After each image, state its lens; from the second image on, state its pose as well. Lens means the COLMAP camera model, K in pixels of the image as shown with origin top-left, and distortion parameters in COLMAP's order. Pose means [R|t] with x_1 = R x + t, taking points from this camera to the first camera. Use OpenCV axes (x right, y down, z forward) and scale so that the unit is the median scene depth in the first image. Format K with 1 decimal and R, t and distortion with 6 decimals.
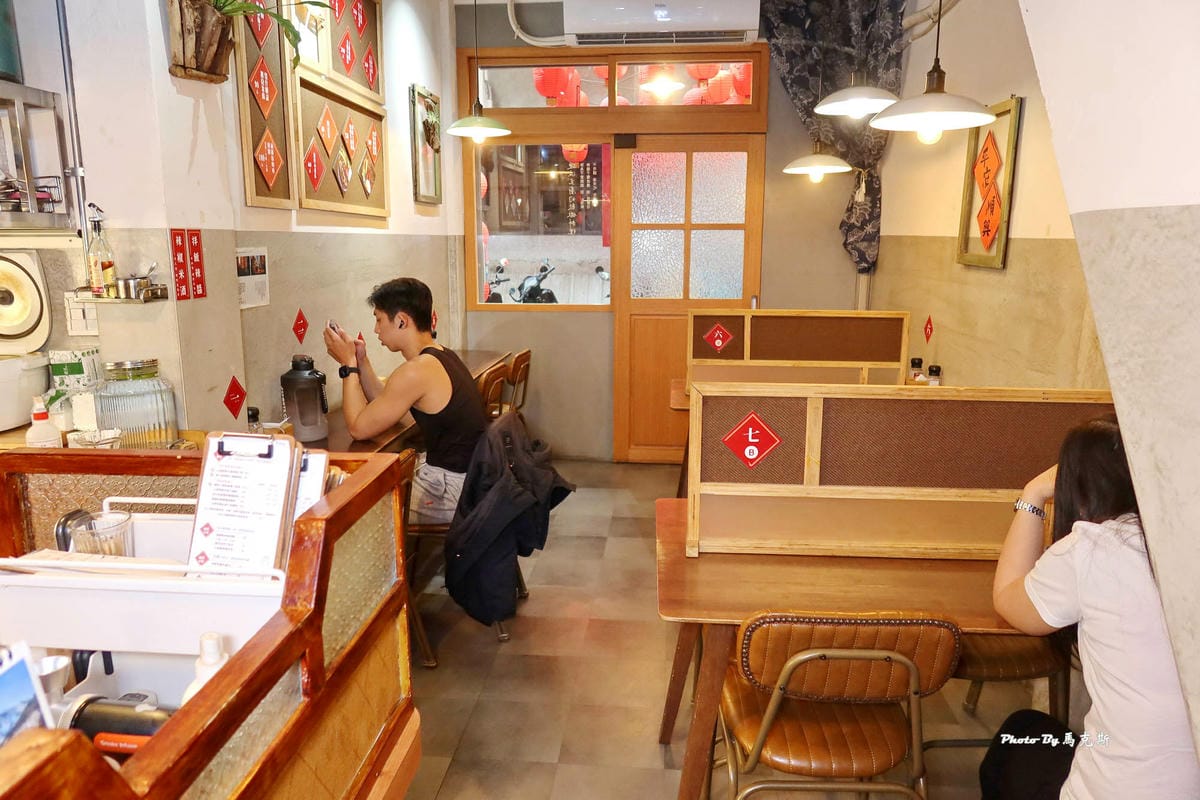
lens RADIAL K [[815.2, 0, 600.0], [0, 815.2, 400.0], [0, 0, 1]] dist [-0.019999, 0.002085]
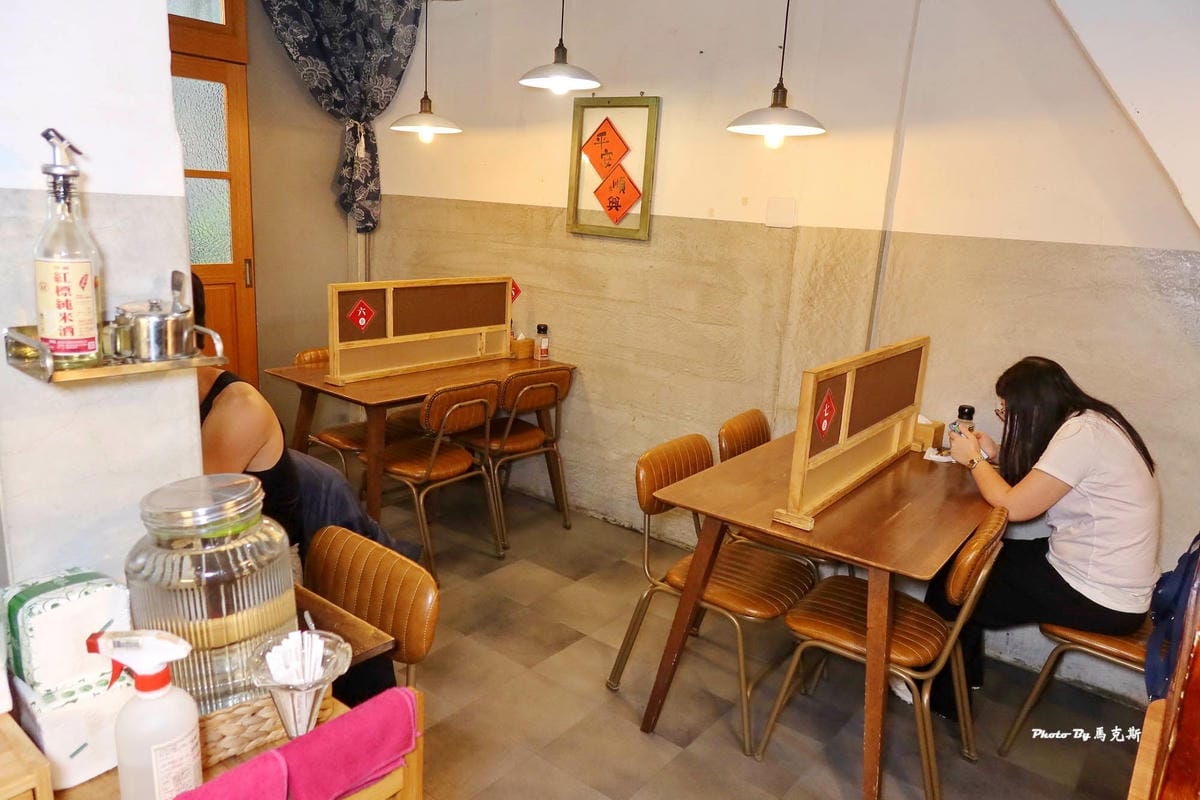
lens RADIAL K [[815.2, 0, 600.0], [0, 815.2, 400.0], [0, 0, 1]] dist [-0.019999, 0.002085]
pose [[0.551309, -0.167512, 0.817311, -0.446896], [0.106599, 0.985750, 0.130129, -0.074471], [-0.827463, 0.015383, 0.561310, 0.307430]]
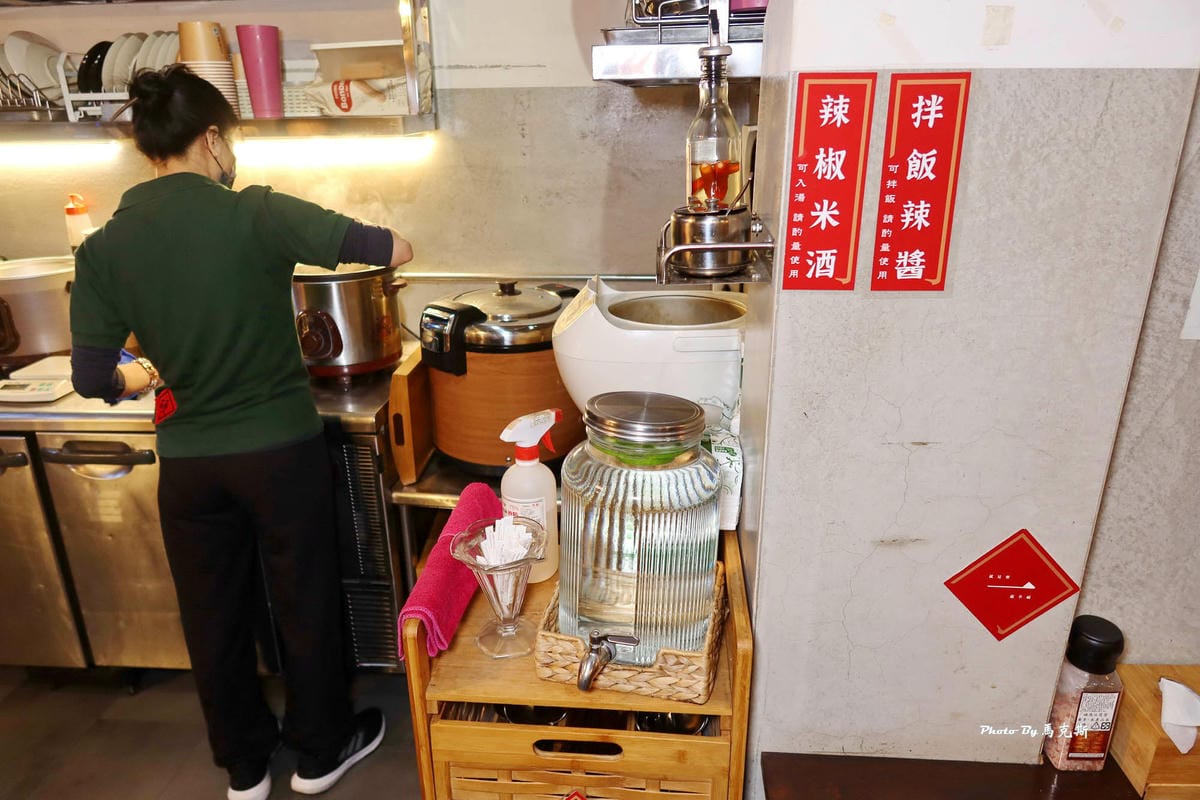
lens RADIAL K [[815.2, 0, 600.0], [0, 815.2, 400.0], [0, 0, 1]] dist [-0.019999, 0.002085]
pose [[-0.009624, 0.345116, -0.938511, -0.100186], [-0.185458, 0.921655, 0.340820, -0.104348], [0.982605, 0.177334, 0.055135, 0.518745]]
